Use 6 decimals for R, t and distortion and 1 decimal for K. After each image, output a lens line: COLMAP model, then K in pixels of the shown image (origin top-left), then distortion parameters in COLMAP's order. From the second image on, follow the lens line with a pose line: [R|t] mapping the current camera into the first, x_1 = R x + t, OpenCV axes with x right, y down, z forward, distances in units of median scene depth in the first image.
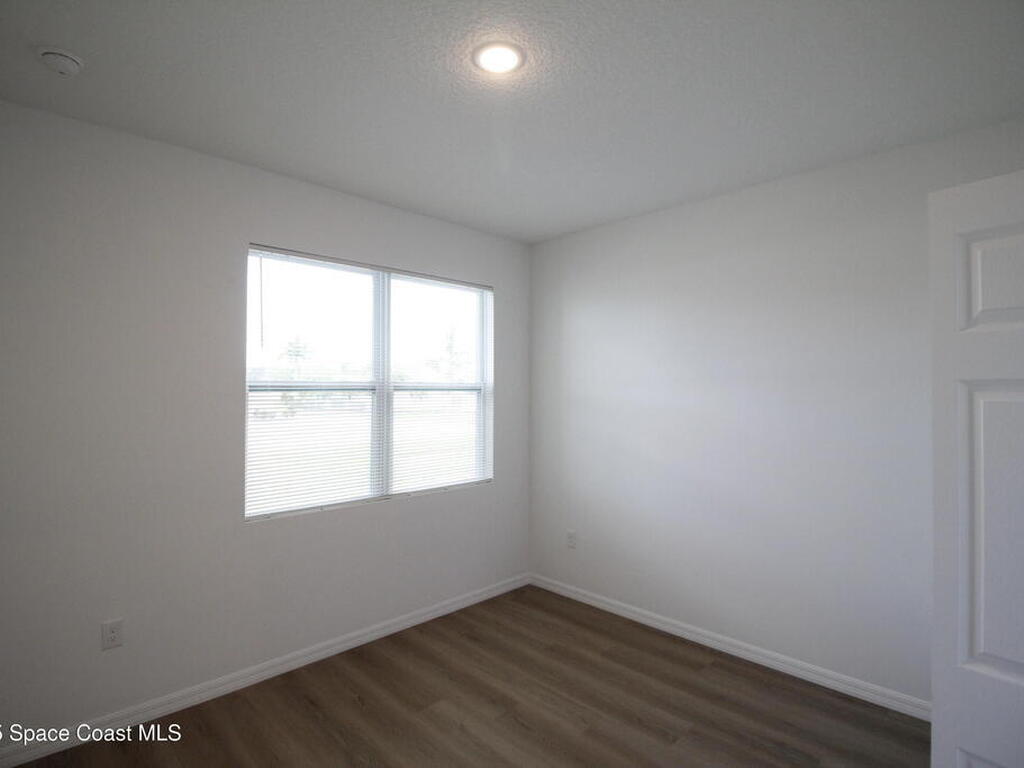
lens RADIAL K [[527.6, 0, 517.8], [0, 527.6, 381.9], [0, 0, 1]] dist [-0.002213, -0.017796]
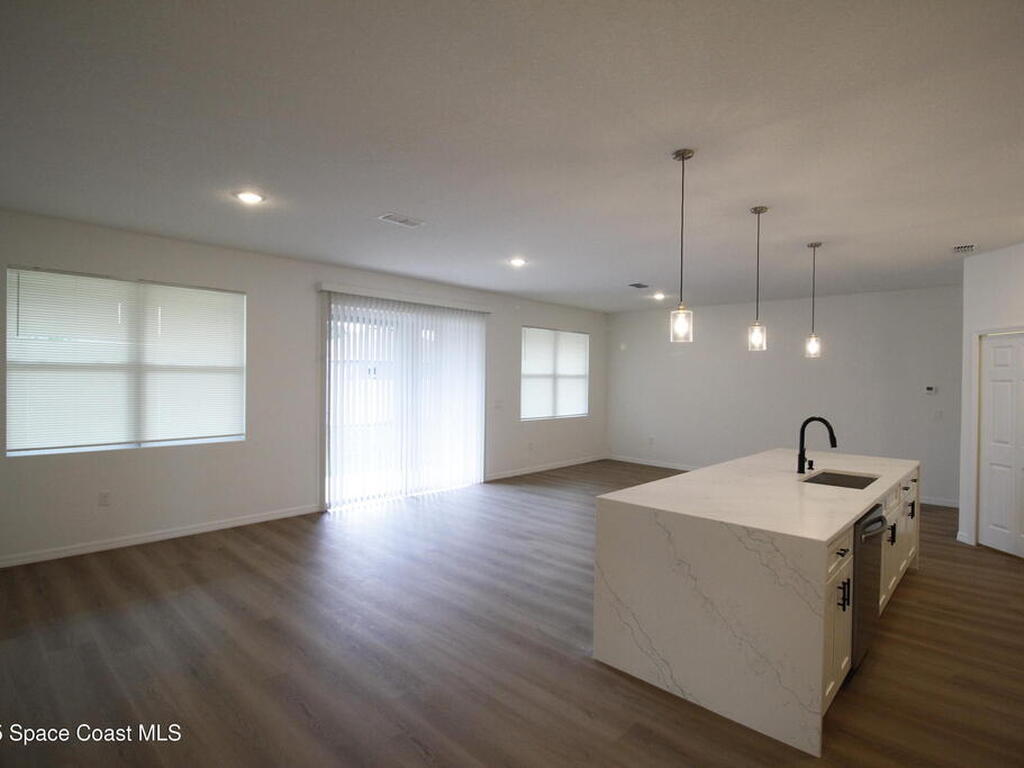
lens RADIAL K [[527.6, 0, 517.8], [0, 527.6, 381.9], [0, 0, 1]] dist [-0.002213, -0.017796]
pose [[0.999126, 0.009084, 0.040803, -0.491815], [-0.010376, 0.999448, 0.031545, -0.036100], [-0.040494, -0.031941, 0.998669, -1.421462]]
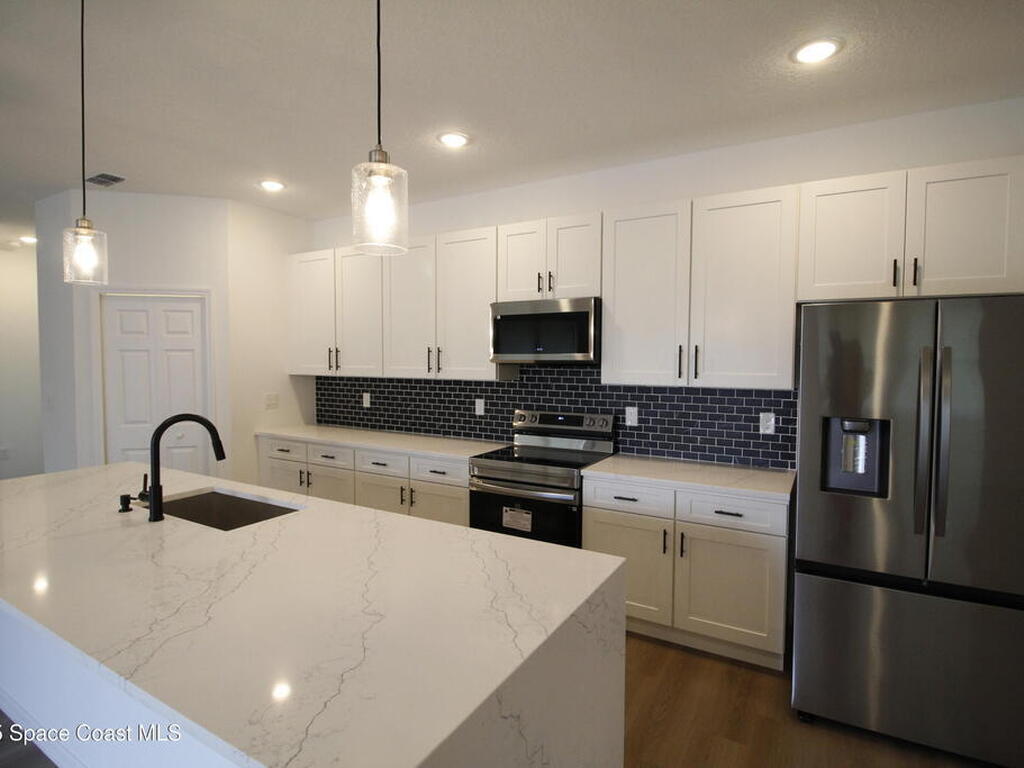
lens RADIAL K [[527.6, 0, 517.8], [0, 527.6, 381.9], [0, 0, 1]] dist [-0.002213, -0.017796]
pose [[-0.268185, -0.048608, 0.962140, -0.524092], [-0.026837, 0.998716, 0.042975, -0.014566], [-0.962994, -0.014295, -0.269145, -0.689466]]
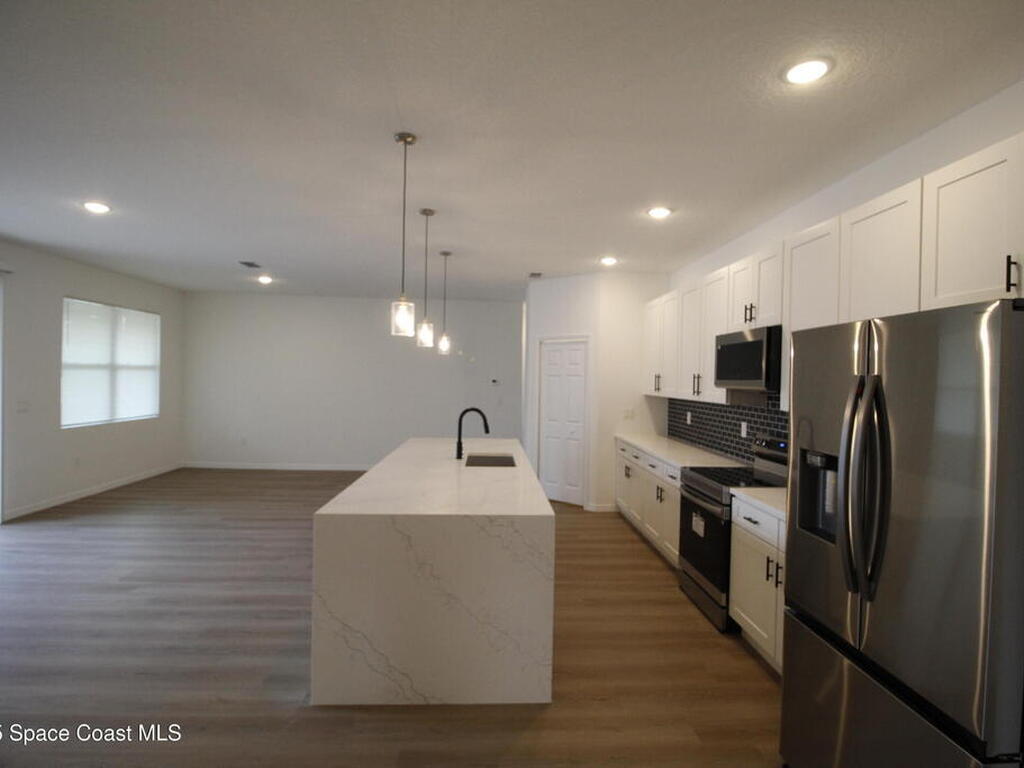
lens RADIAL K [[527.6, 0, 517.8], [0, 527.6, 381.9], [0, 0, 1]] dist [-0.002213, -0.017796]
pose [[0.658435, 0.002657, 0.752633, -0.660814], [-0.034816, 0.999031, 0.026932, -0.033290], [-0.751832, -0.043937, 0.657889, -1.273384]]
